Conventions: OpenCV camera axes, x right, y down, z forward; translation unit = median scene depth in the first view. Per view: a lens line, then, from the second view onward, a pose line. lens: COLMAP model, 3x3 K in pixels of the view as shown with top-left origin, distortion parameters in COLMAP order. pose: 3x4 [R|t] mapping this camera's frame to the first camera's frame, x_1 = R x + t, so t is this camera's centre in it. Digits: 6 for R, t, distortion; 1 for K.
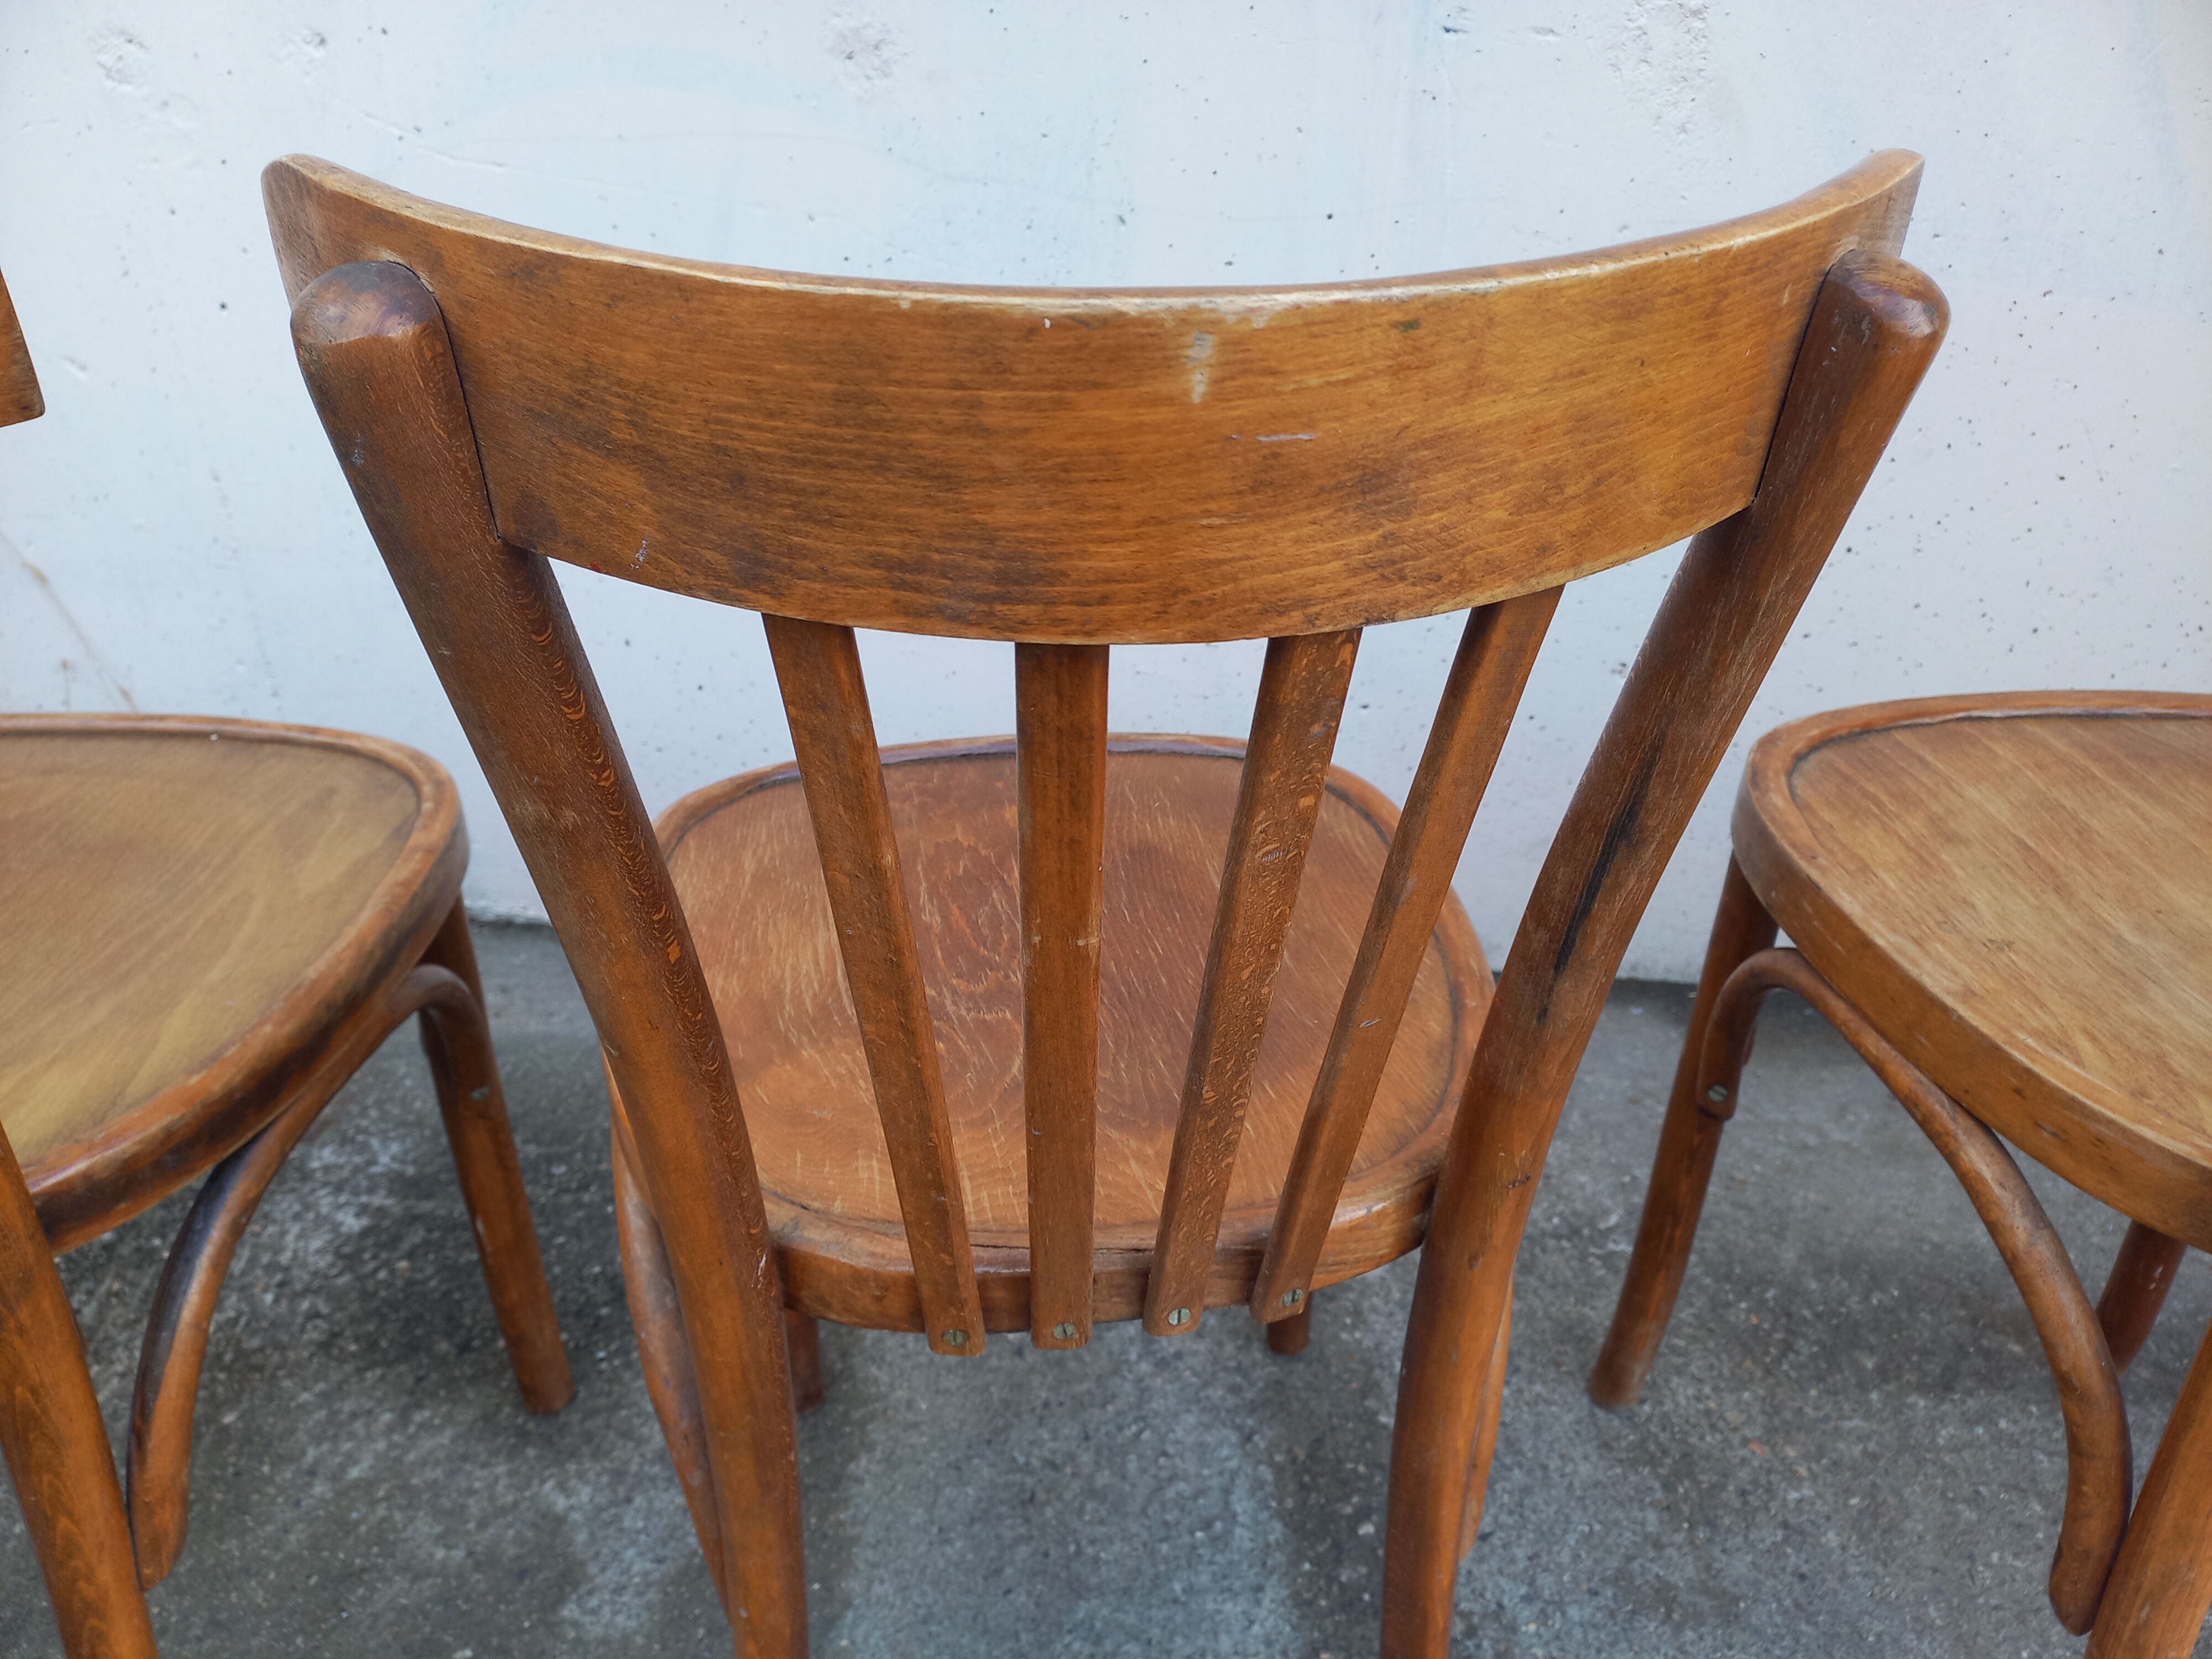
lens RADIAL K [[1592.3, 0, 1119.1], [0, 1592.3, 883.1], [0, 0, 1]] dist [0.084426, -0.080722]
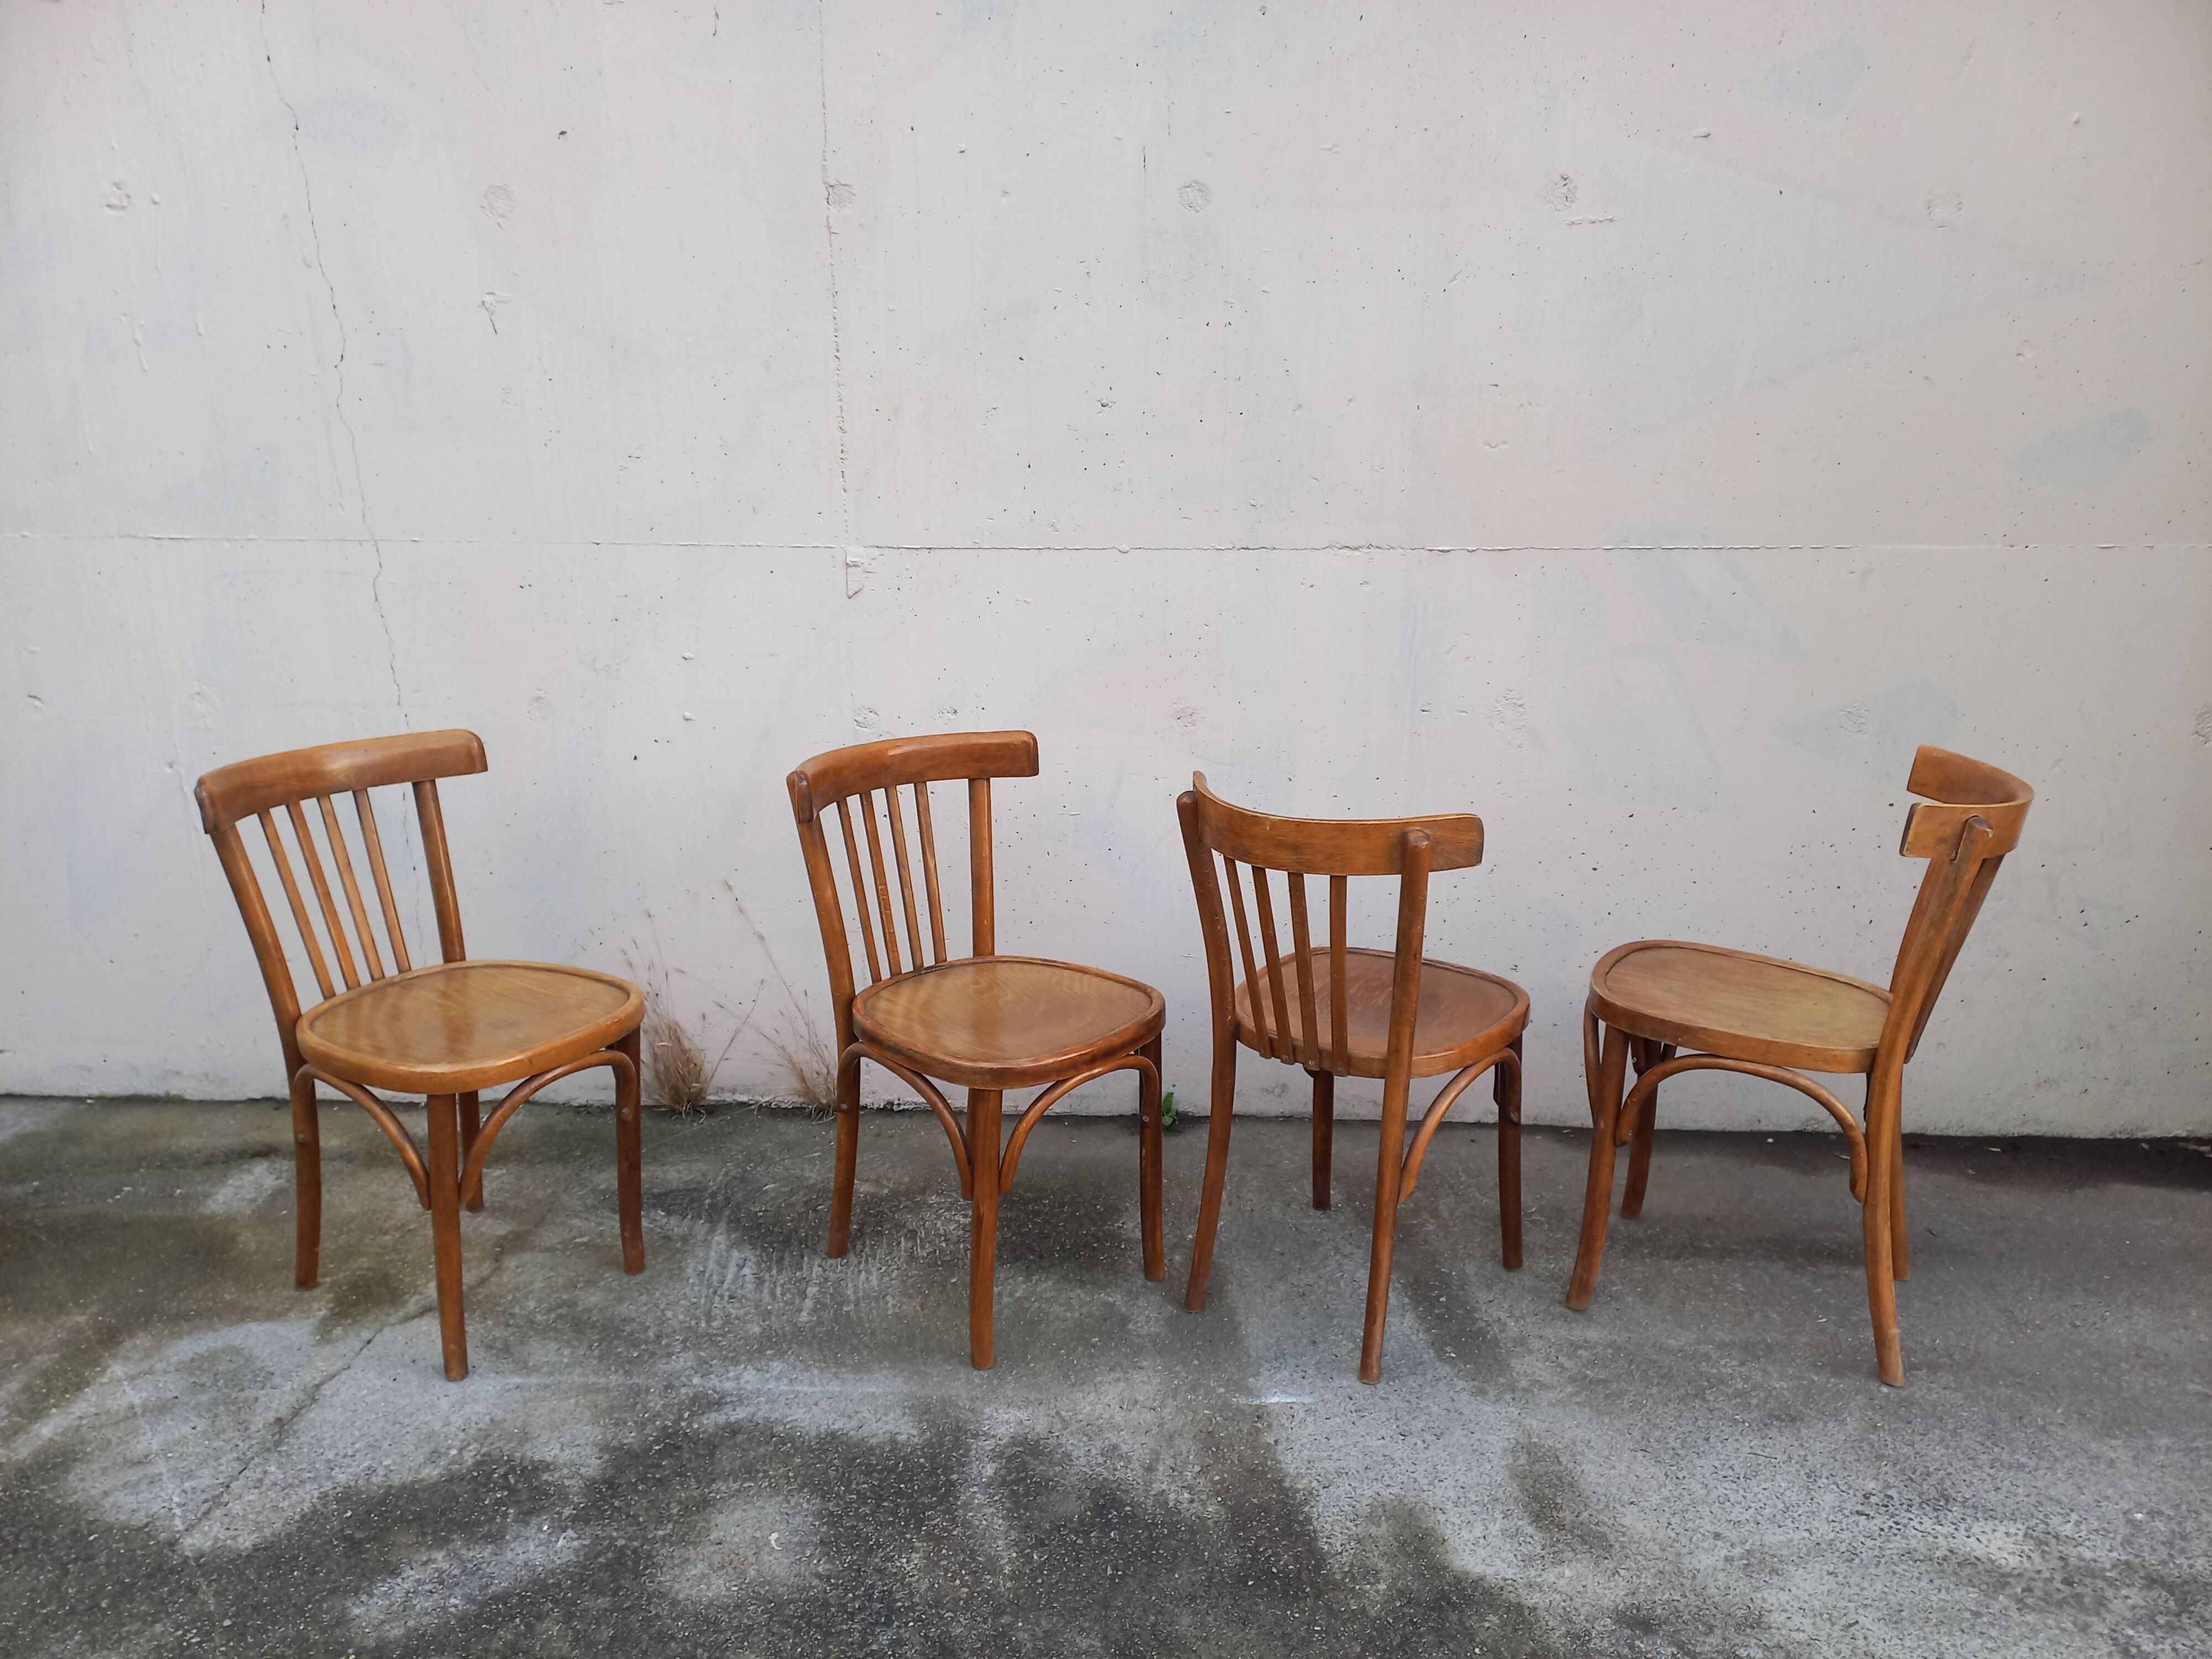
lens RADIAL K [[1573.9, 0, 1133.7], [0, 1573.9, 872.3], [0, 0, 1]] dist [0.040925, -0.013546]
pose [[0.998107, -0.011507, 0.060420, -0.437290], [0.026290, 0.967901, -0.249954, 0.348856], [-0.055604, 0.251069, 0.966371, -1.407247]]
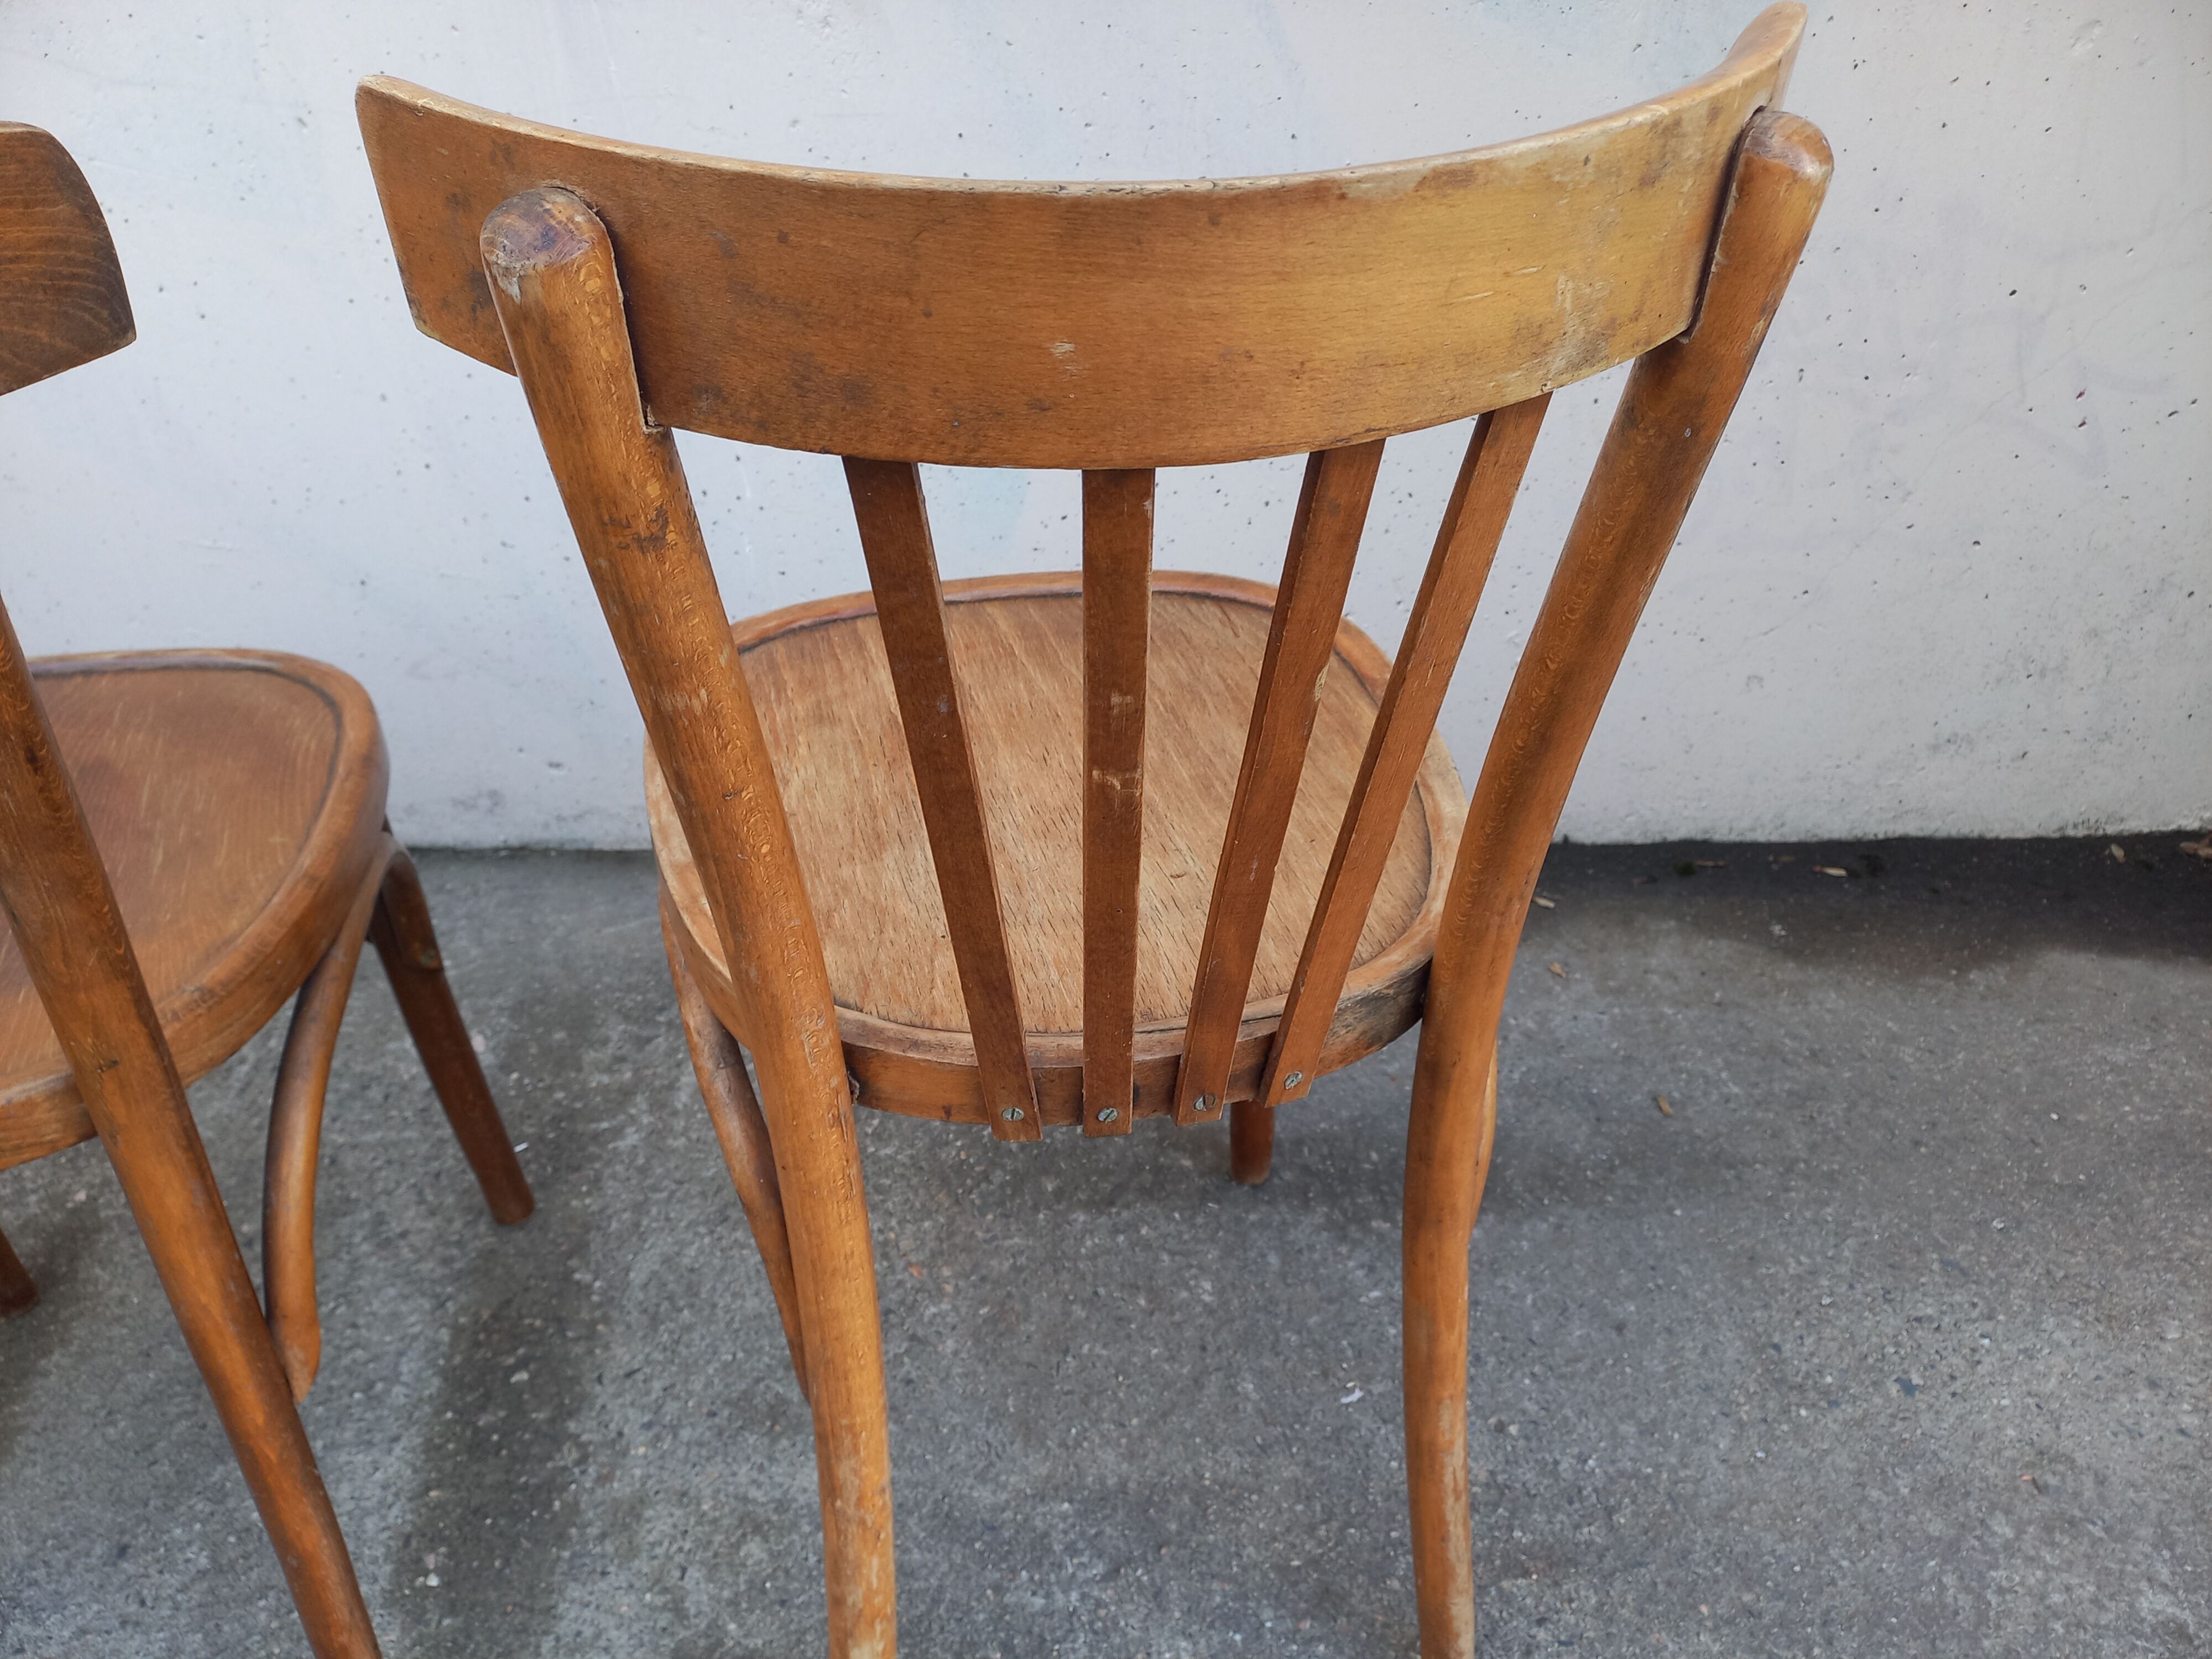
lens RADIAL K [[1596.7, 0, 1097.1], [0, 1596.7, 854.9], [0, 0, 1]] dist [0.015869, -0.003391]
pose [[0.996188, -0.063690, 0.059609, 0.483020], [0.059734, 0.996033, 0.065957, 0.002300], [-0.063573, -0.062145, 0.996040, -0.075603]]
